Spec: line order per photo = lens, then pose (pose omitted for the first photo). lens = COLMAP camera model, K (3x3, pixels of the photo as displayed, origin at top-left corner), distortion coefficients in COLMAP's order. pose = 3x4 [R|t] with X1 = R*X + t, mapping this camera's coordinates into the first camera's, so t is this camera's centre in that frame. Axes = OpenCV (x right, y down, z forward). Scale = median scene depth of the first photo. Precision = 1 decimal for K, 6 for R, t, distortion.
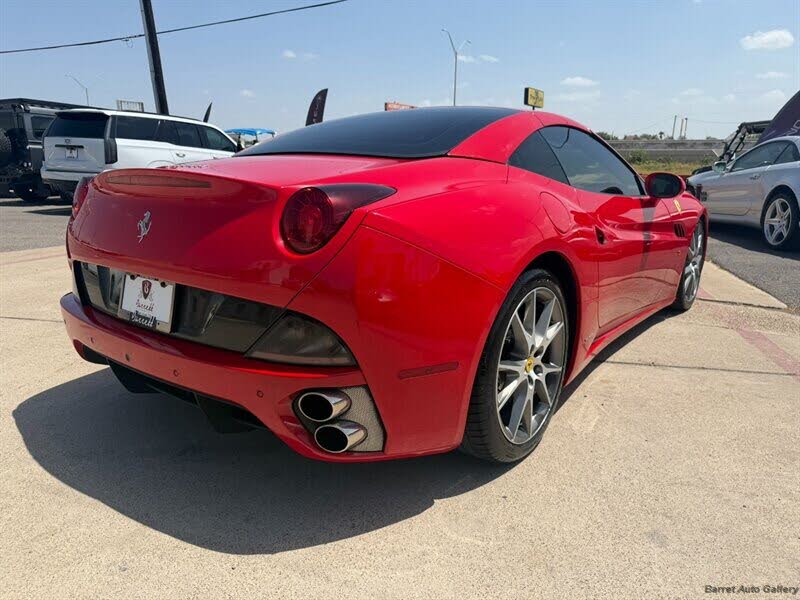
lens RADIAL K [[581.3, 0, 387.6], [0, 581.3, 305.1], [0, 0, 1]] dist [0.017349, -0.028538]
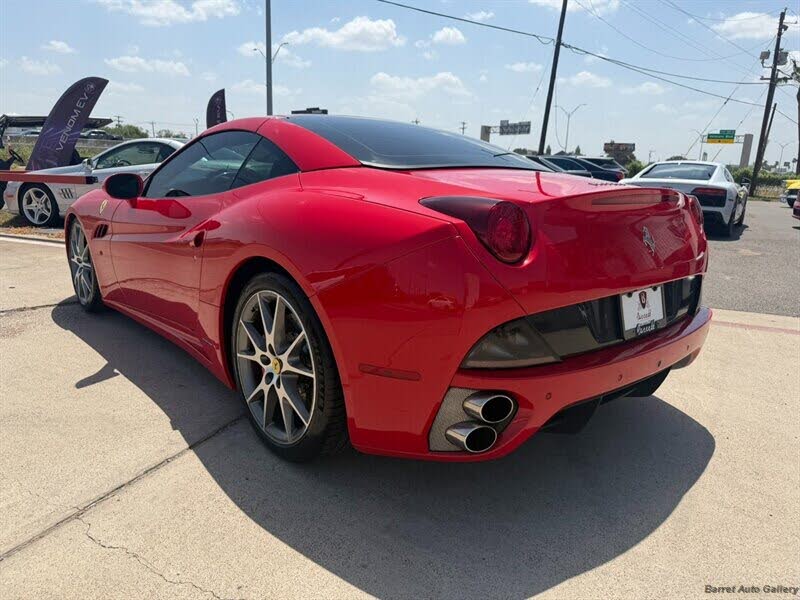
lens RADIAL K [[581.3, 0, 398.3], [0, 581.3, 299.4], [0, 0, 1]] dist [0.017349, -0.028538]
pose [[0.177465, -0.216554, 0.960005, -1.391660], [0.206022, 0.962049, 0.178931, -0.285175], [-0.962321, 0.166028, 0.215345, 1.100368]]
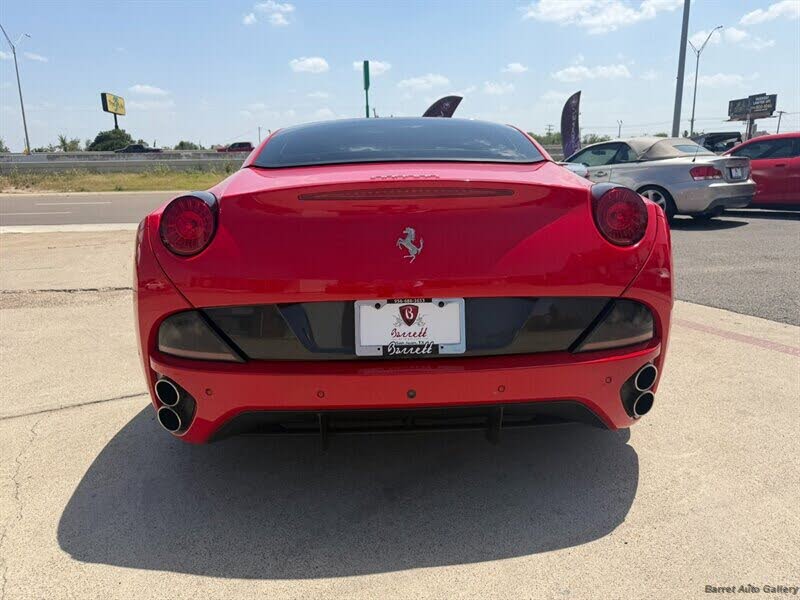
lens RADIAL K [[581.3, 0, 407.5], [0, 581.3, 296.9], [0, 0, 1]] dist [0.017349, -0.028538]
pose [[0.767535, -0.158752, 0.621037, -0.881358], [0.176019, 0.983801, 0.033942, -0.077313], [-0.616366, 0.083263, 0.783046, 0.278380]]
